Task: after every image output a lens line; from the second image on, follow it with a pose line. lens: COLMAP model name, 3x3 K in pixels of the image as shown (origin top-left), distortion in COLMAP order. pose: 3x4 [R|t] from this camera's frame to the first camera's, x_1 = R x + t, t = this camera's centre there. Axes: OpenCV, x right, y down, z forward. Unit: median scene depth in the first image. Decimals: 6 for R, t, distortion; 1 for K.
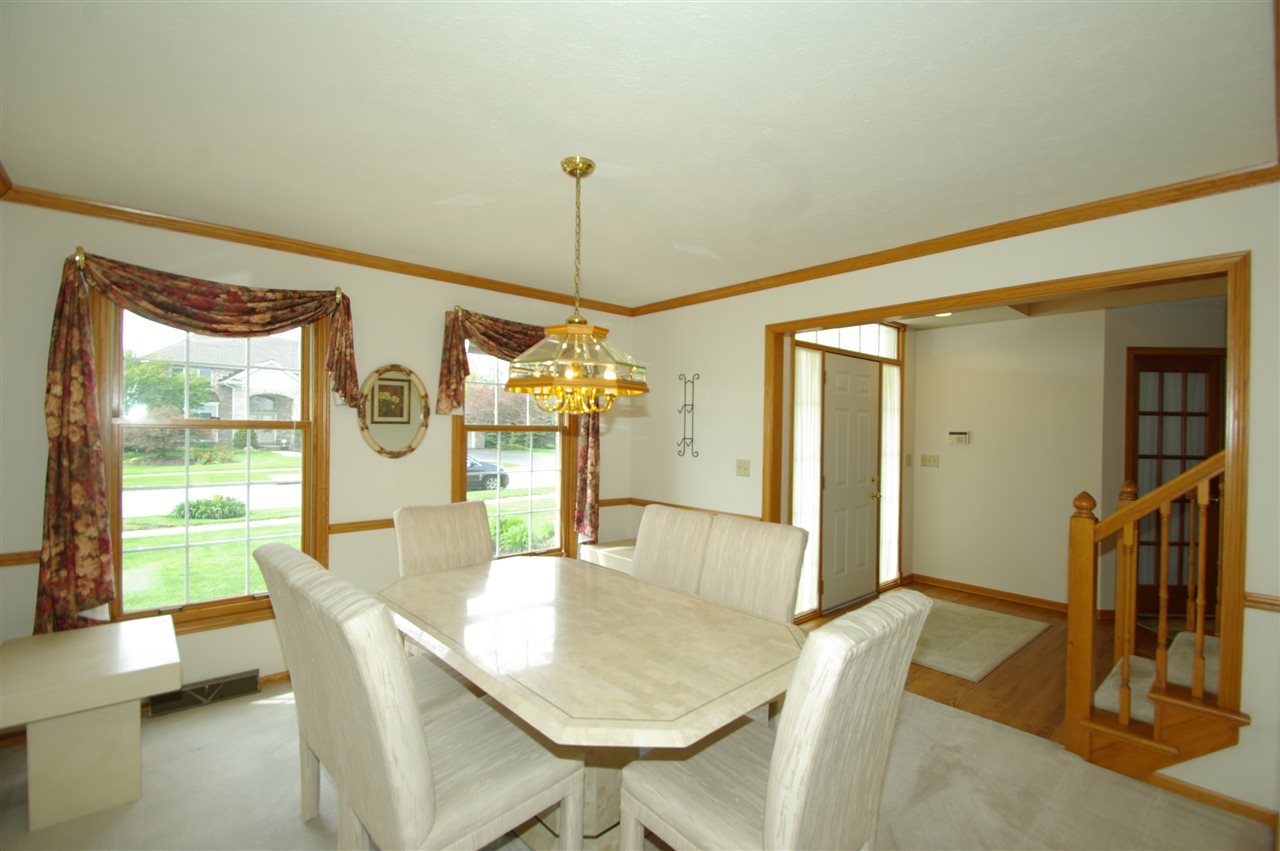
lens RADIAL K [[566.6, 0, 643.7], [0, 566.6, 428.2], [0, 0, 1]] dist [-0.002089, -0.010408]
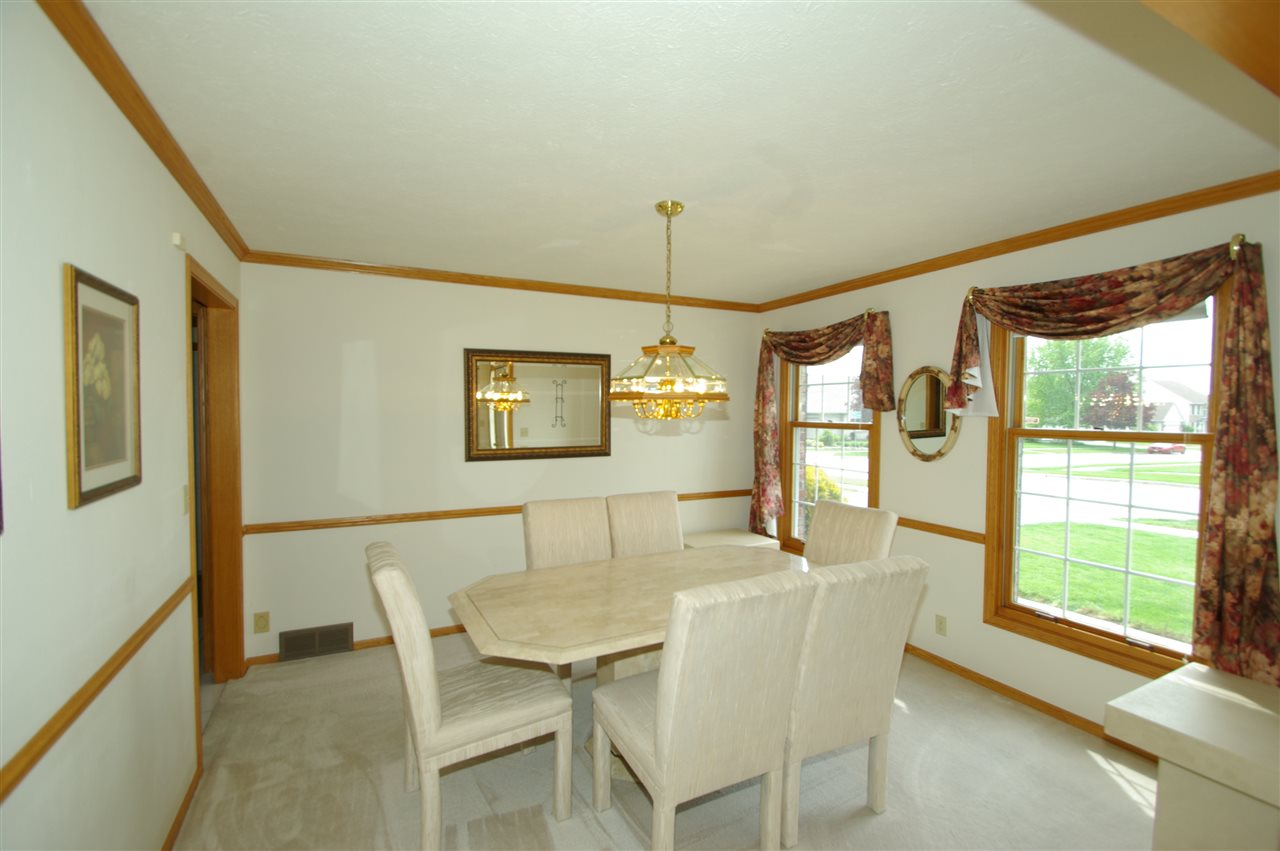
lens RADIAL K [[566.6, 0, 641.3], [0, 566.6, 427.7], [0, 0, 1]] dist [-0.002089, -0.010408]
pose [[-0.272080, 0.017061, -0.962123, 0.849364], [-0.001213, 0.999836, 0.018073, -0.029888], [0.962274, 0.006084, -0.272015, 1.039429]]
